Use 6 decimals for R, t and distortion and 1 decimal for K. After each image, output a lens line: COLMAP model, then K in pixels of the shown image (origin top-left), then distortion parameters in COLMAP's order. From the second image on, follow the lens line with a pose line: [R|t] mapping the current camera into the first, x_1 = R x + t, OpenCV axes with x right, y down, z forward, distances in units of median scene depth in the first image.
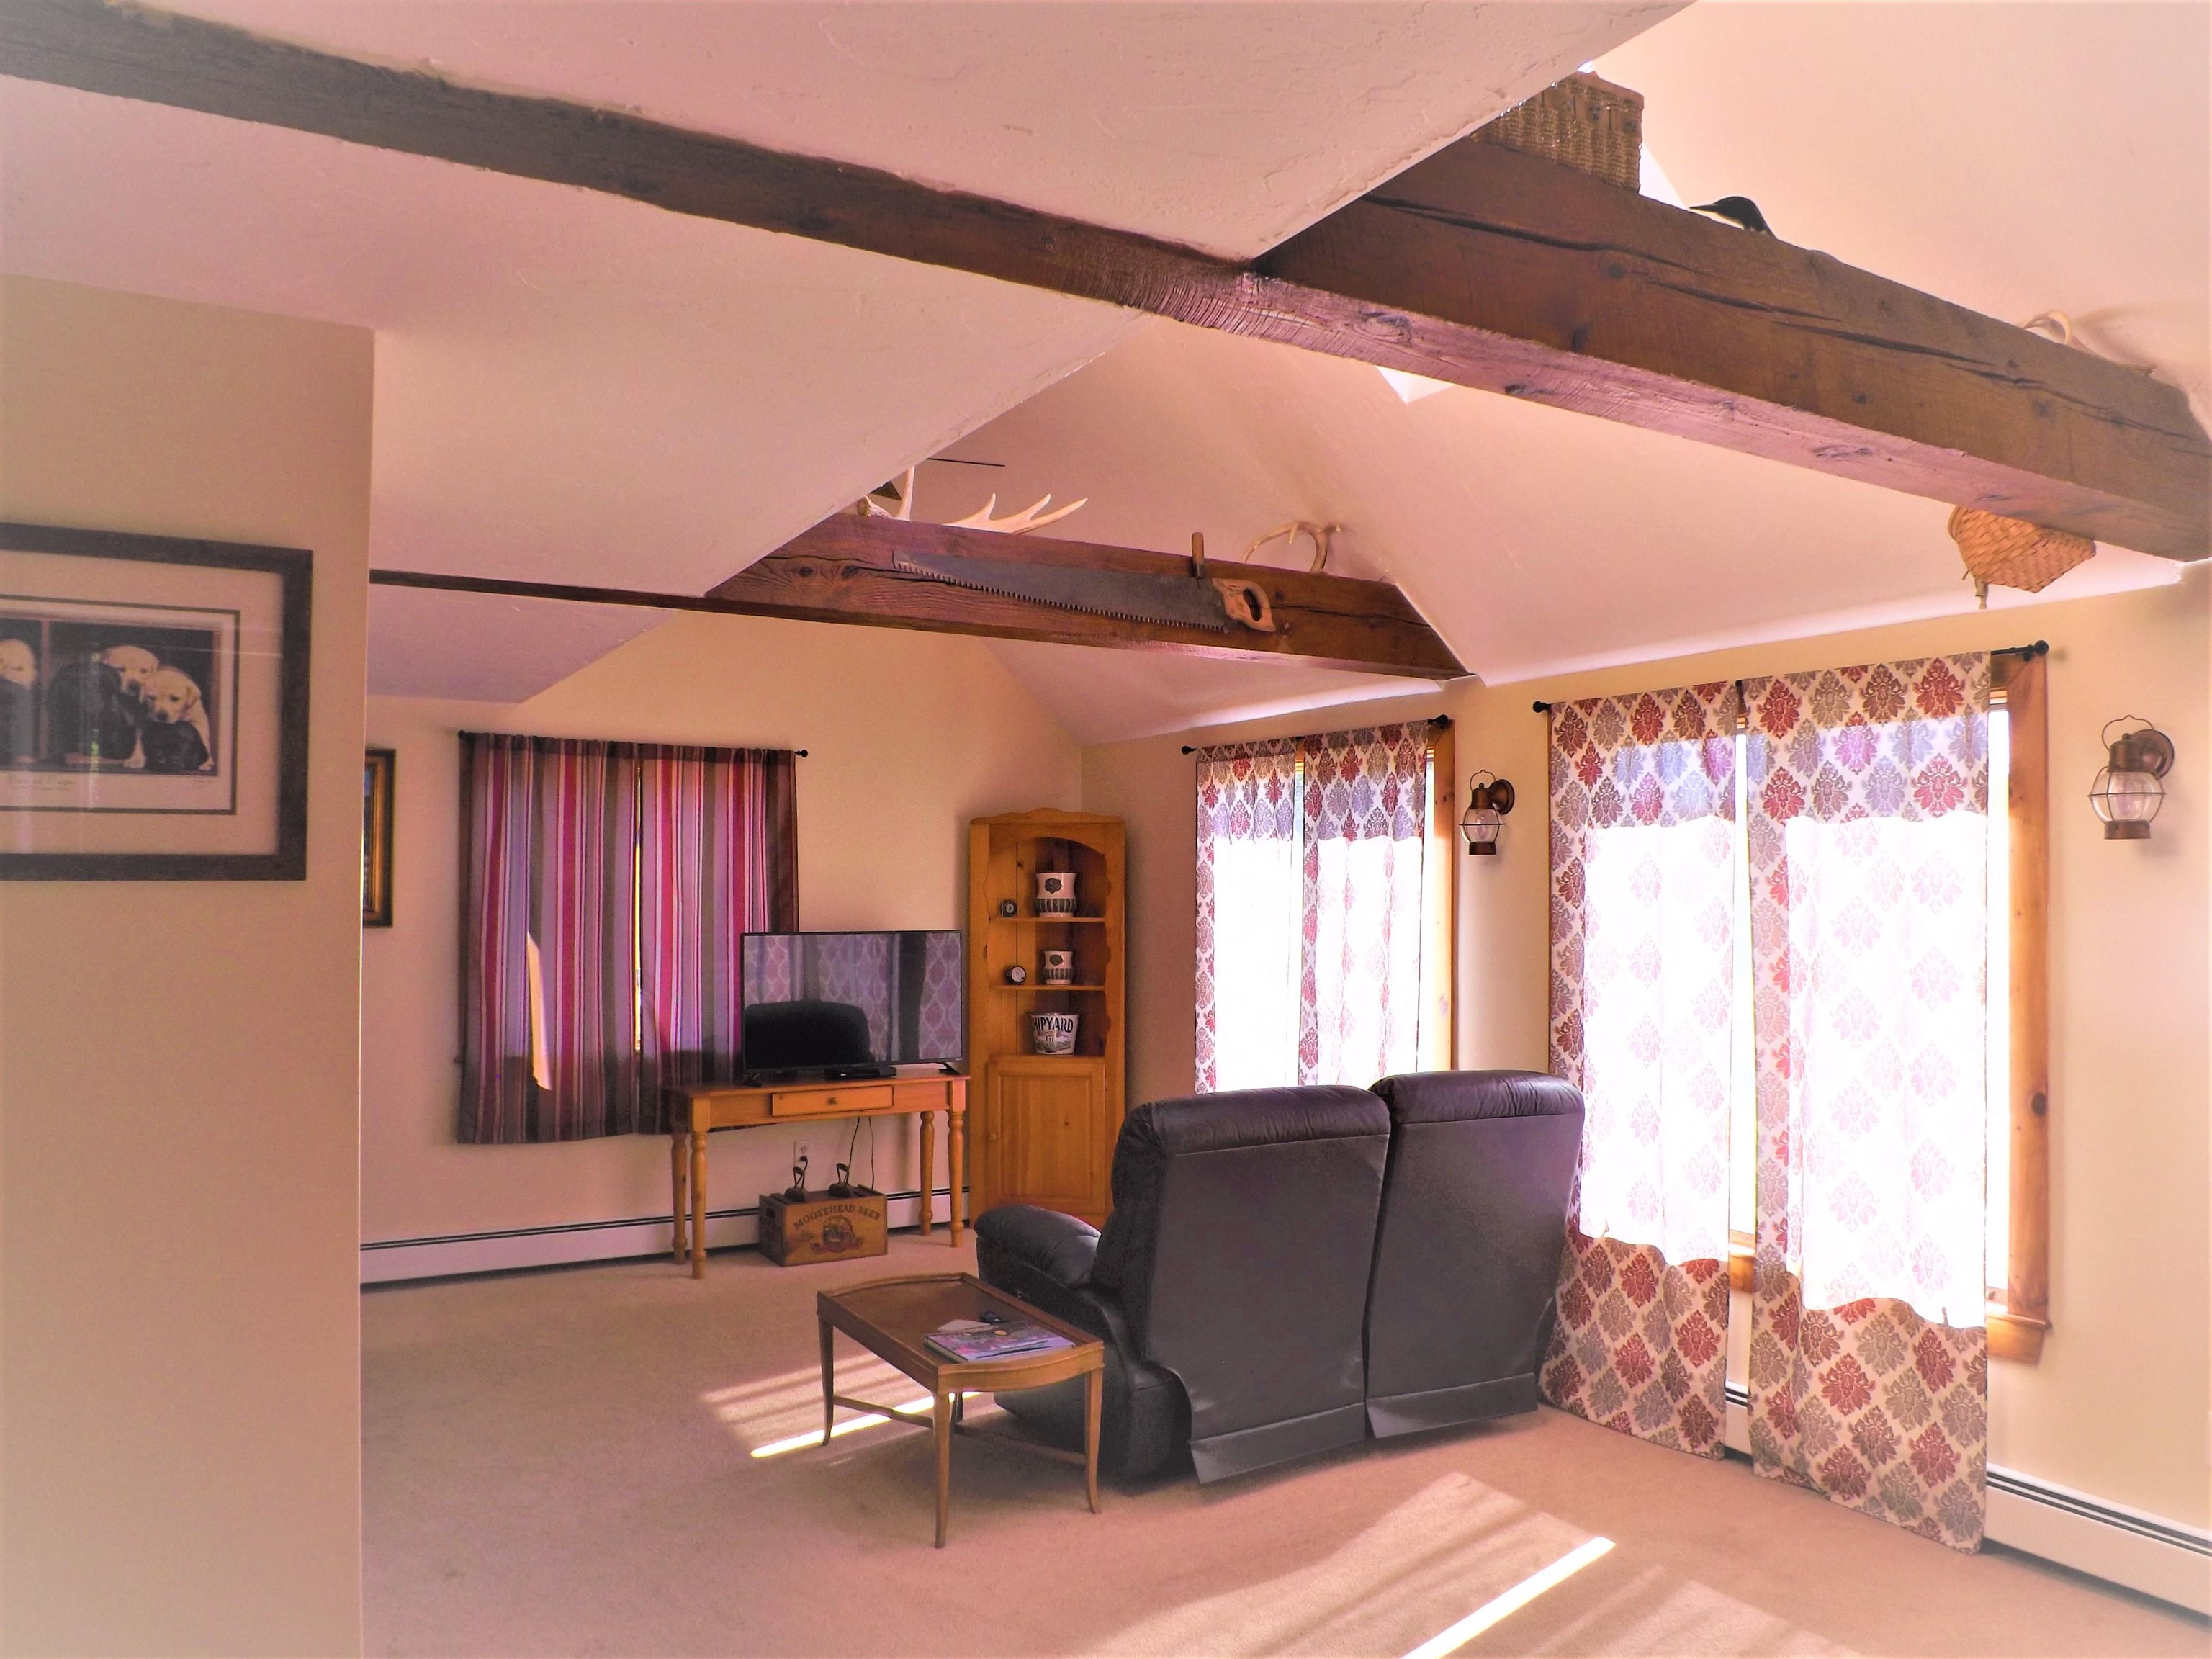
lens RADIAL K [[1588.7, 0, 1110.5], [0, 1588.7, 833.3], [0, 0, 1]] dist [-0.063821, 0.015229]
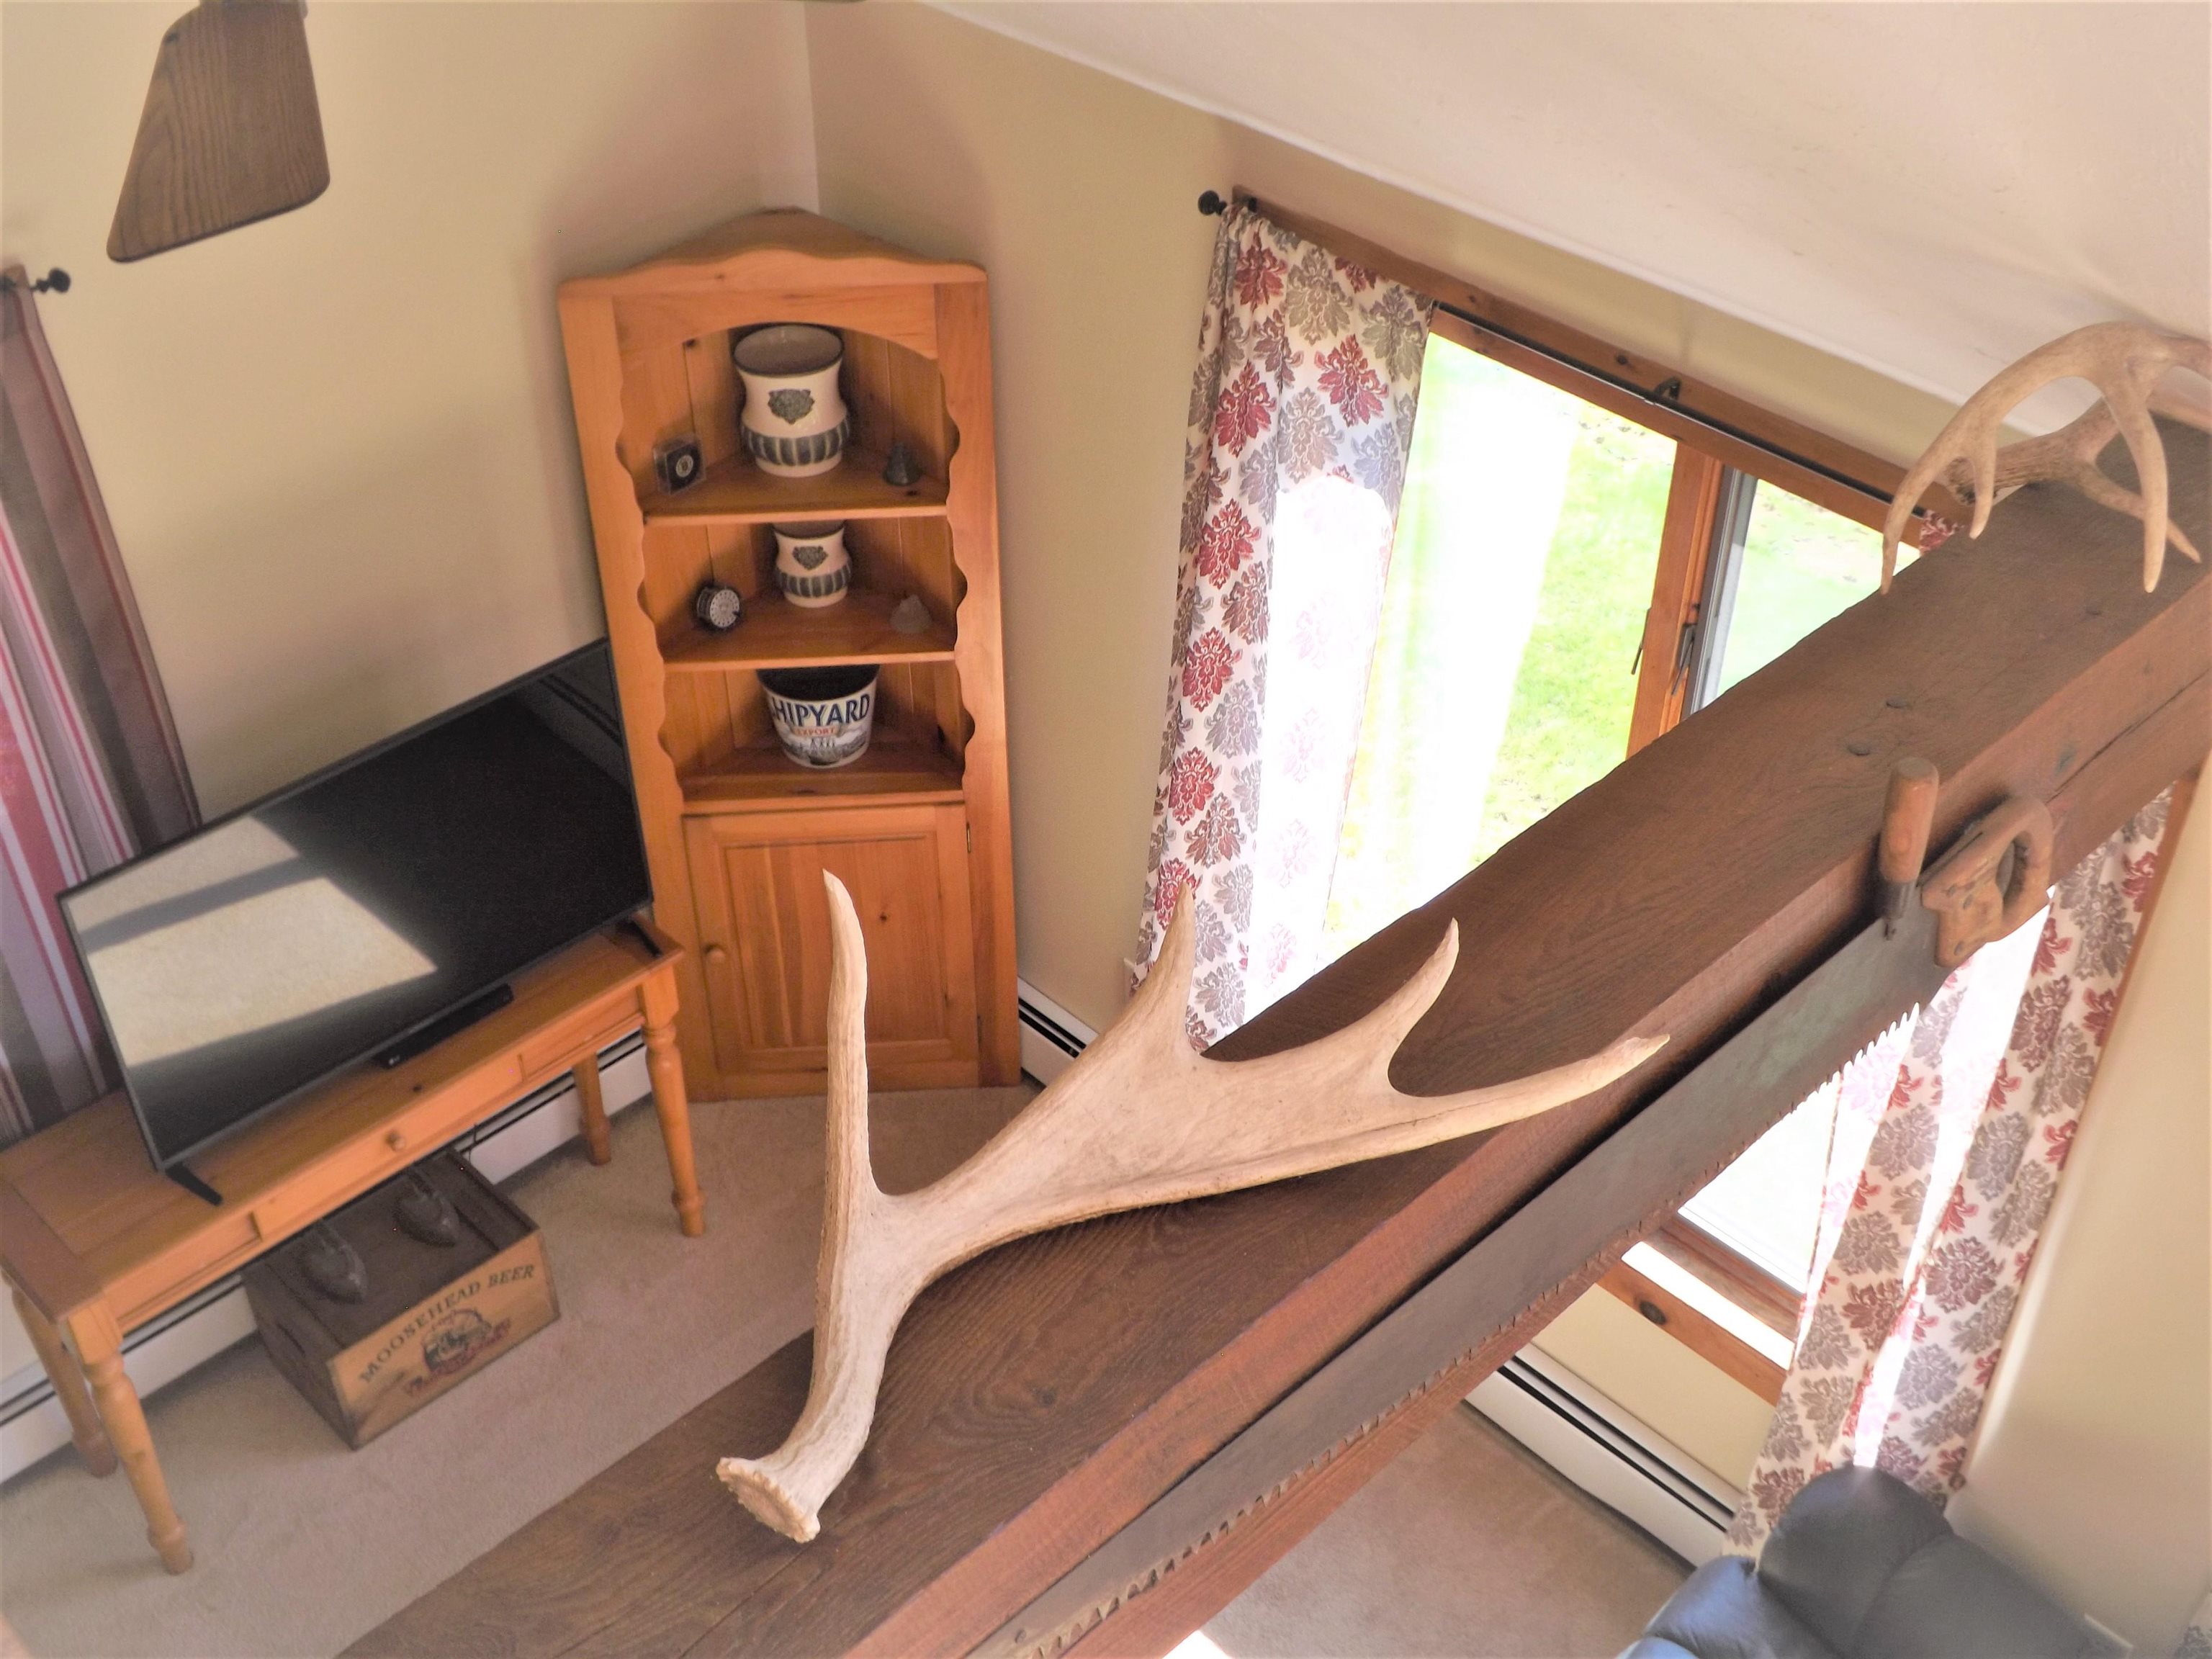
lens RADIAL K [[2483.2, 0, 1104.1], [0, 2483.2, 832.1], [0, 0, 1]] dist [-0.015261, 0.000000]
pose [[0.968141, -0.158189, 0.194114, -0.098616], [-0.007786, 0.755801, 0.654755, -0.291562], [-0.250286, -0.635406, 0.730490, 0.485235]]
